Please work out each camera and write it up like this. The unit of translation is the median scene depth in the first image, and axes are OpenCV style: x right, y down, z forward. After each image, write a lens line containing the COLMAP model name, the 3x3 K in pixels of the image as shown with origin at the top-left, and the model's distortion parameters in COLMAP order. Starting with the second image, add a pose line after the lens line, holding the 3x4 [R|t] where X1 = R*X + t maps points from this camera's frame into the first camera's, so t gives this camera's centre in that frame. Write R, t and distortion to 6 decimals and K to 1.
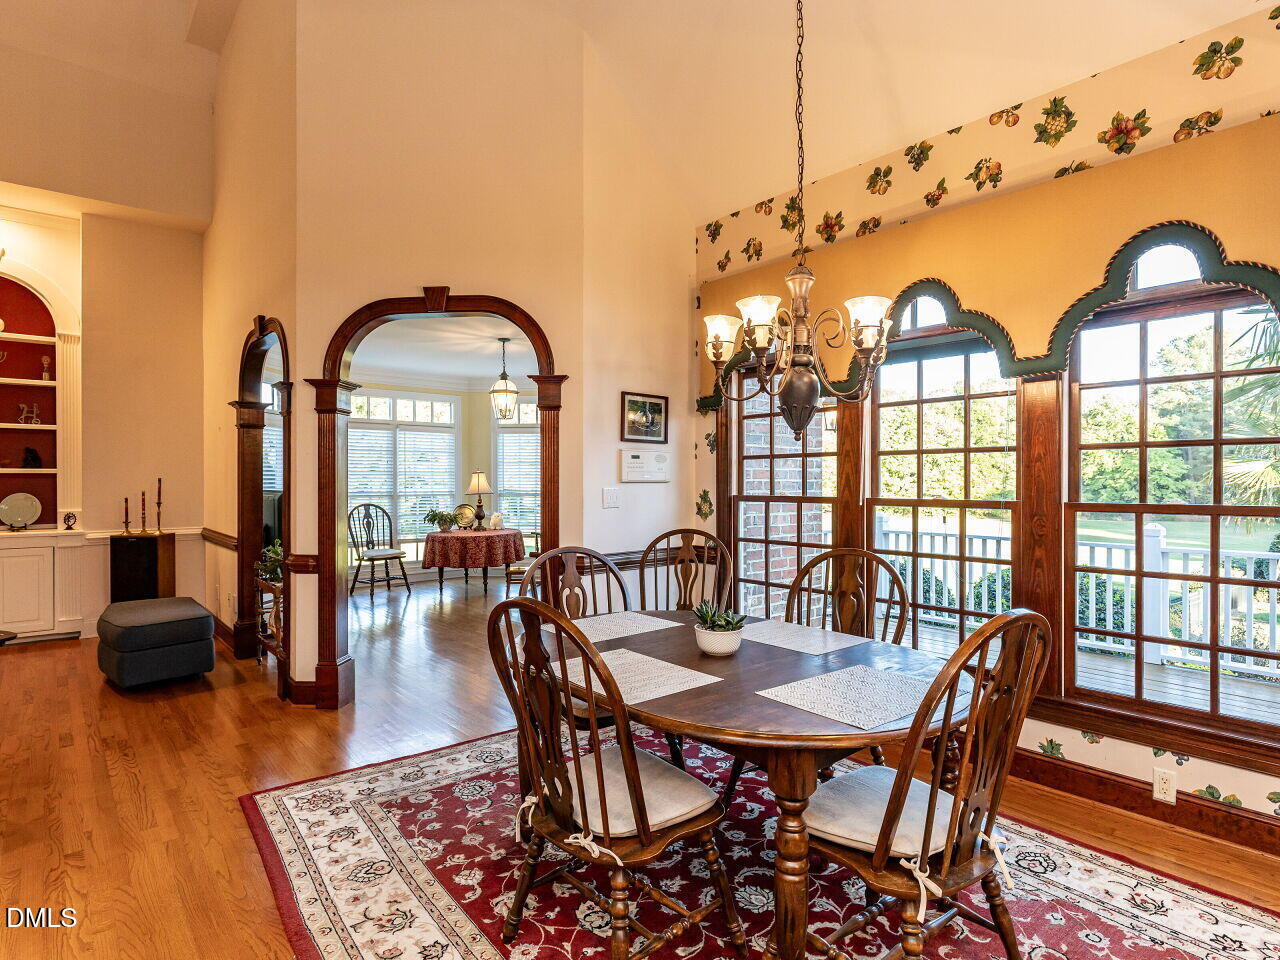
lens RADIAL K [[682.5, 0, 644.0], [0, 682.5, 481.0], [0, 0, 1]] dist [0.005327, -0.002920]
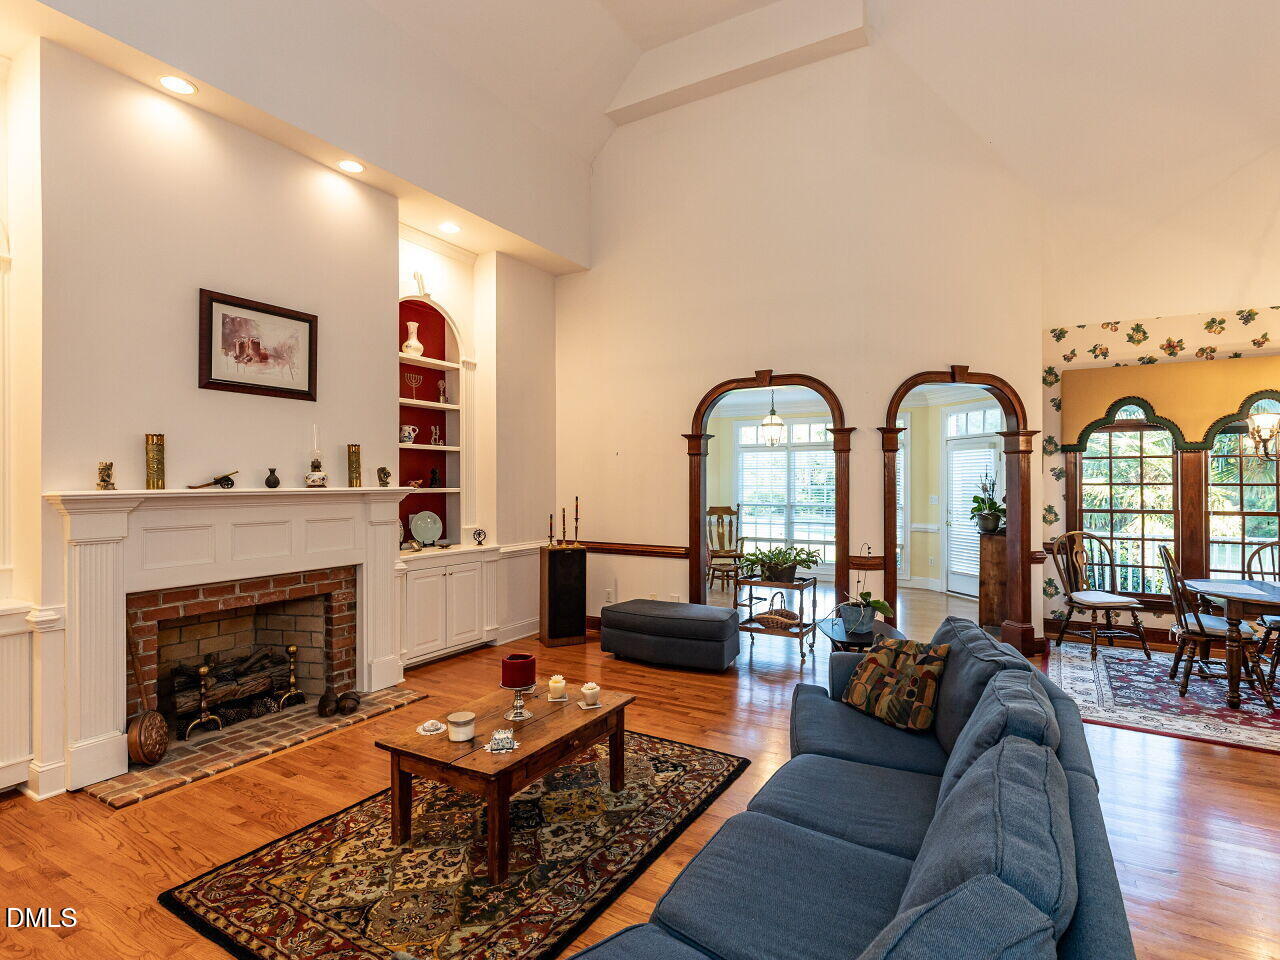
lens RADIAL K [[650.8, 0, 634.4], [0, 650.8, 482.3], [0, 0, 1]] dist [0.013195, -0.001173]
pose [[0.941891, 0.002133, 0.335913, -1.597683], [-0.001360, 0.999996, -0.002536, -0.040708], [-0.335917, 0.001932, 0.941890, -0.065036]]
